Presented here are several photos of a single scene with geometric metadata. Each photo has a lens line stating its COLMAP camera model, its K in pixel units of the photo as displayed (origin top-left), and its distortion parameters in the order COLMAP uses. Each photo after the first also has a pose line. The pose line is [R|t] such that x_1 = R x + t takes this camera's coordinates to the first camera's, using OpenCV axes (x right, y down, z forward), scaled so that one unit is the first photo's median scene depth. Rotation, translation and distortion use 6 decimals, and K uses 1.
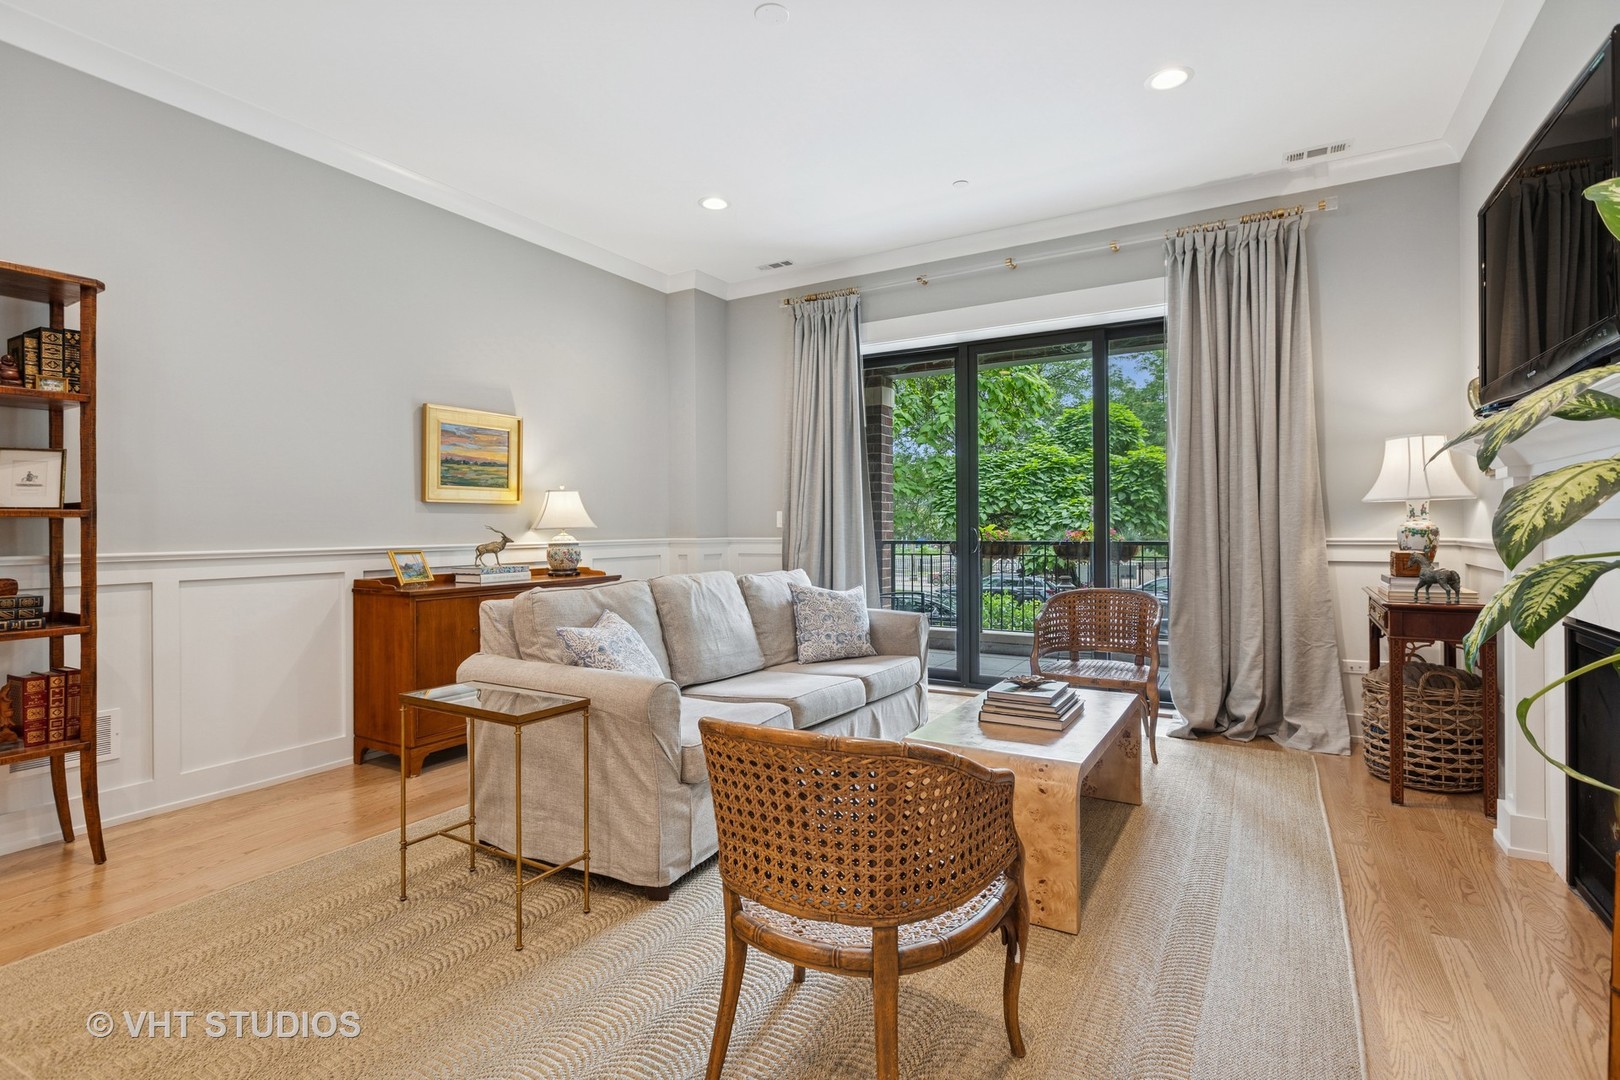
lens RADIAL K [[781.4, 0, 809.7], [0, 781.4, 529.5], [0, 0, 1]] dist [0.005080, 0.000403]
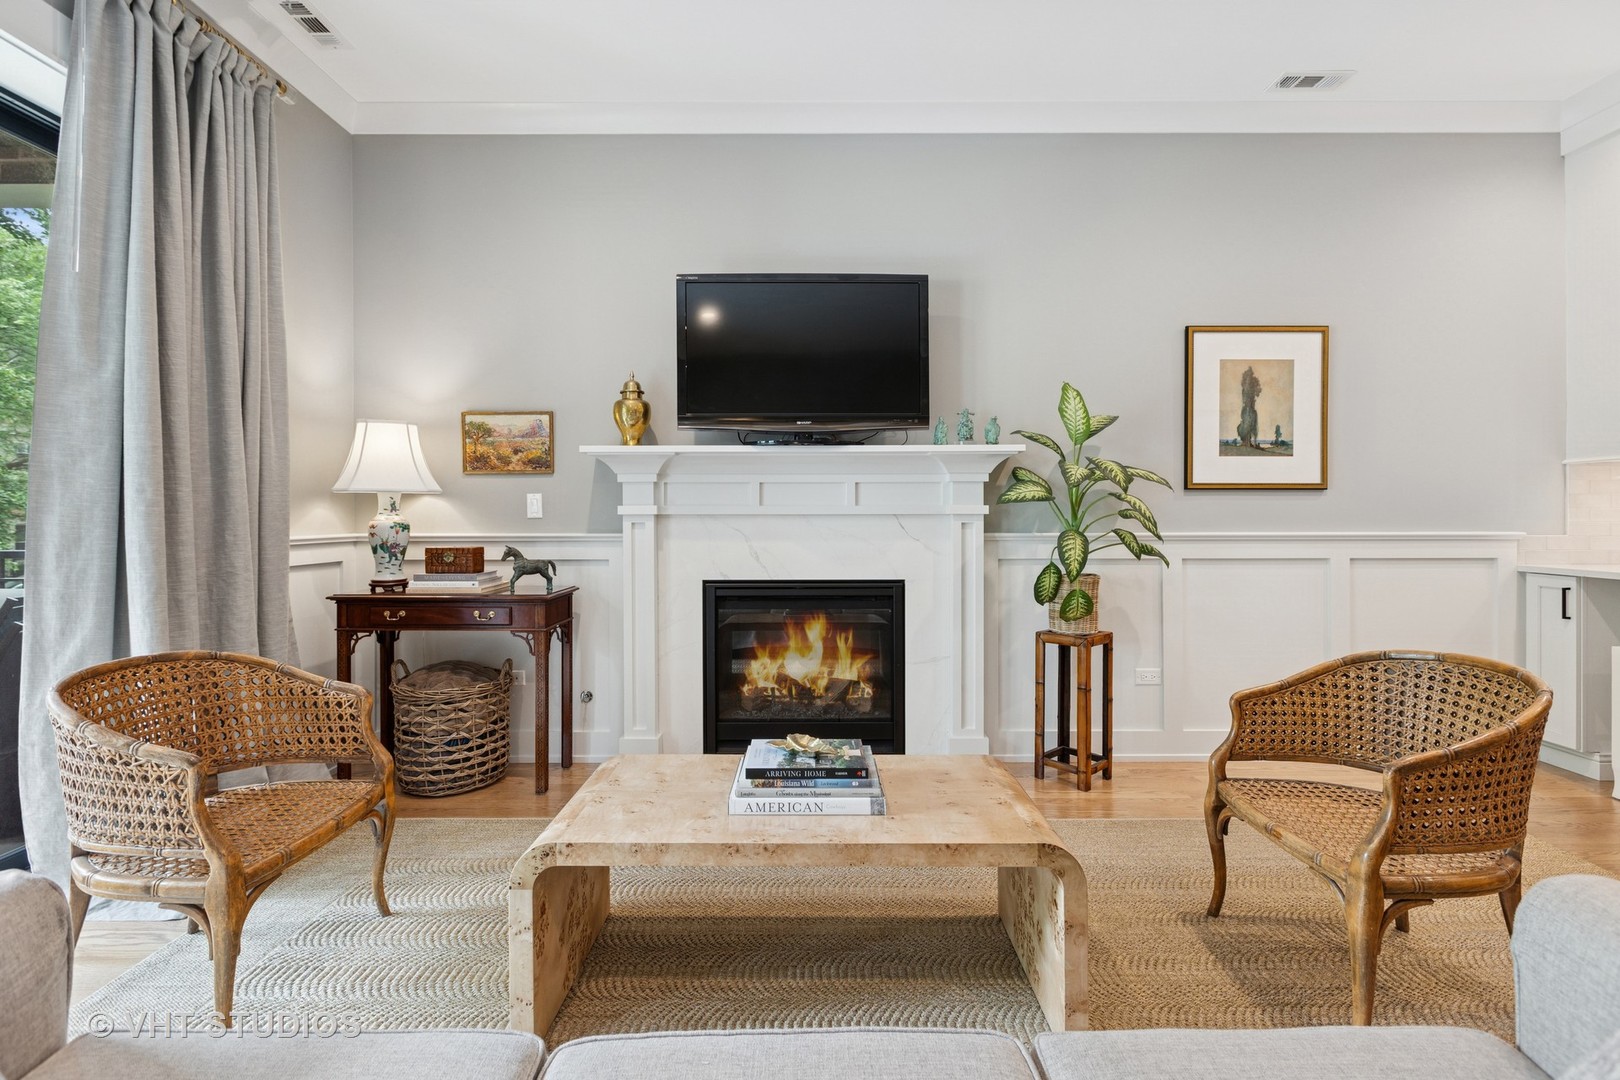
lens RADIAL K [[728.2, 0, 821.0], [0, 728.2, 518.6], [0, 0, 1]] dist [0.002361, -0.000658]
pose [[-0.510761, 0.004774, 0.859710, -0.145478], [0.009287, 0.999957, -0.000036, -0.001678], [-0.859673, 0.007966, -0.510783, 0.875622]]
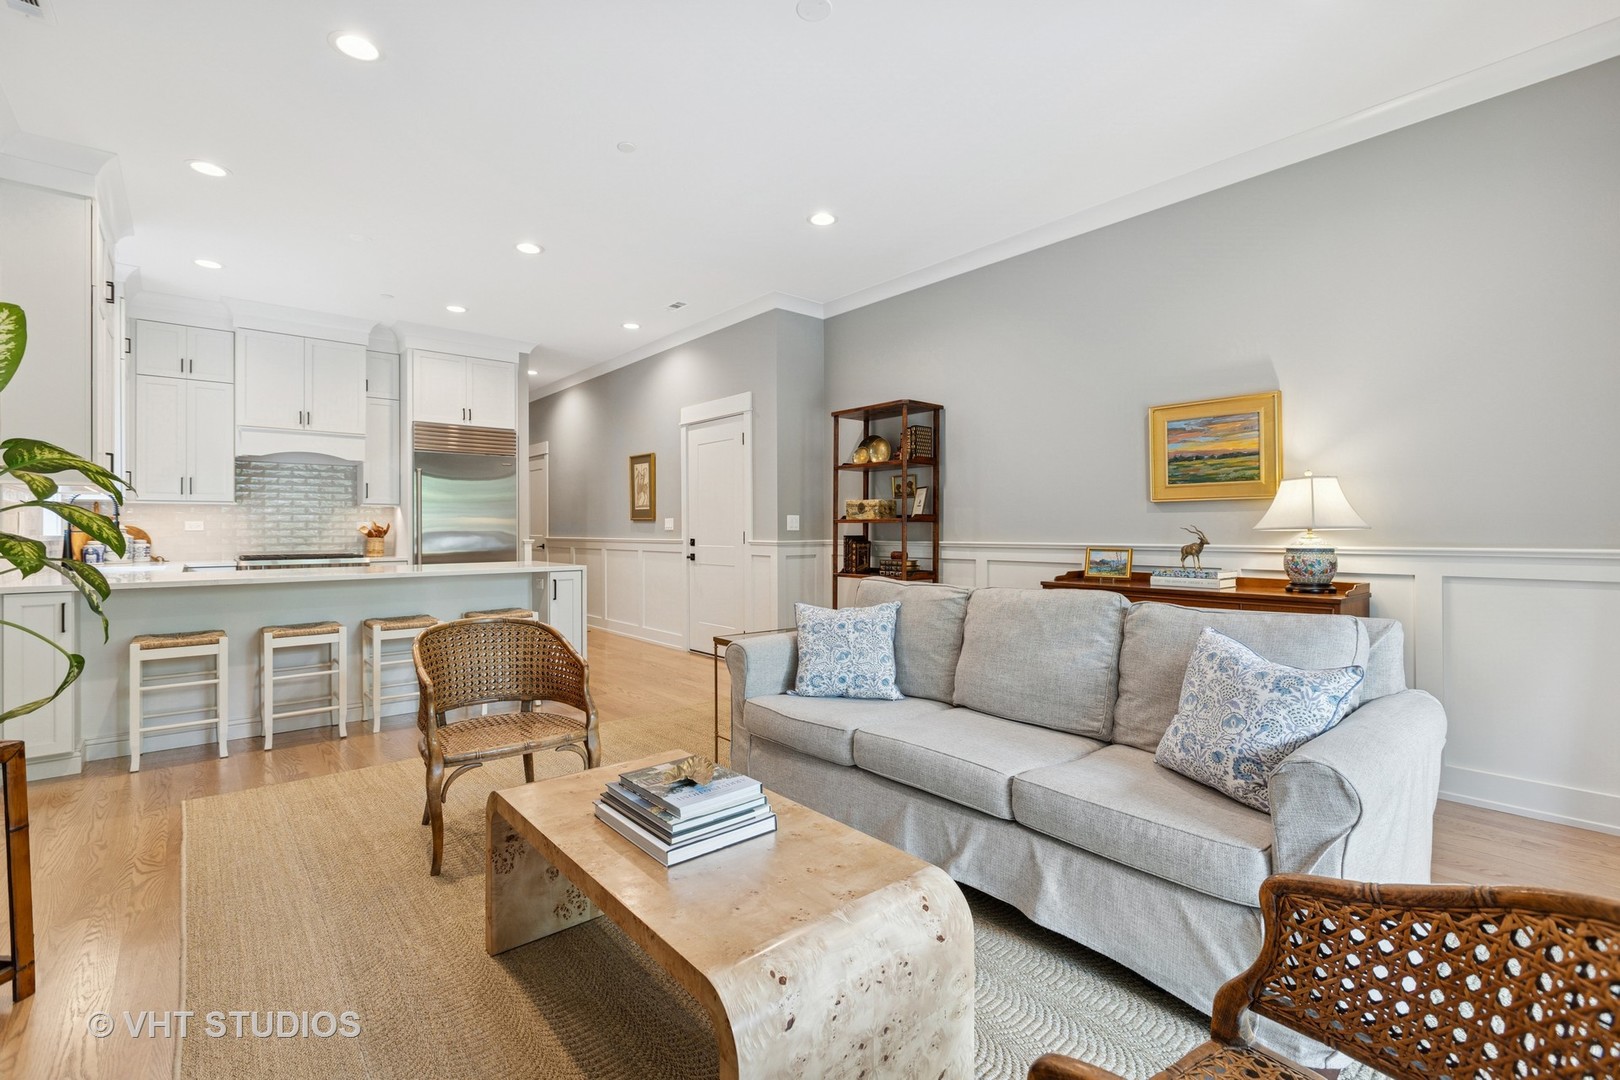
lens RADIAL K [[728.2, 0, 808.7], [0, 728.2, 531.7], [0, 0, 1]] dist [0.002361, -0.000658]
pose [[-0.328736, 0.011335, -0.944354, 0.545603], [0.002524, 0.999935, 0.011123, -0.007999], [0.944418, 0.001273, -0.328744, 0.856582]]
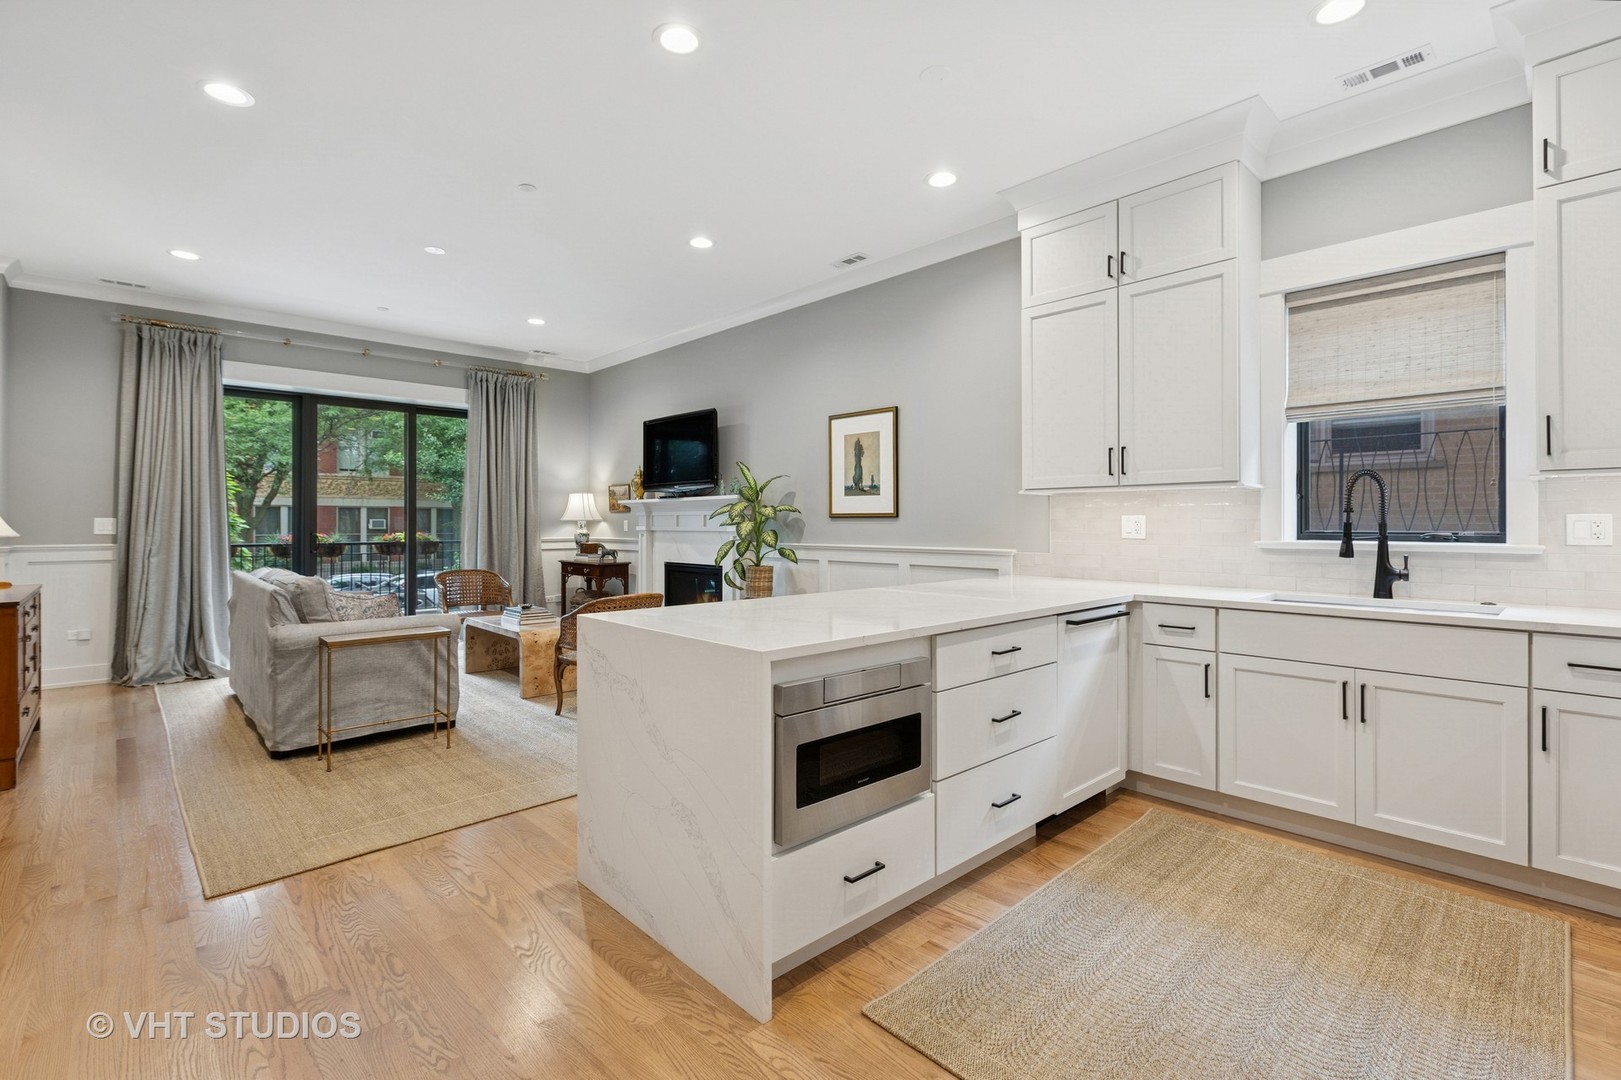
lens RADIAL K [[728.7, 0, 801.5], [0, 728.7, 525.8], [0, 0, 1]] dist [0.002361, -0.000658]
pose [[0.279471, 0.004164, 0.960145, -0.901677], [0.002415, 0.999984, -0.005040, -0.008743], [-0.960151, 0.003727, 0.279457, -0.172104]]
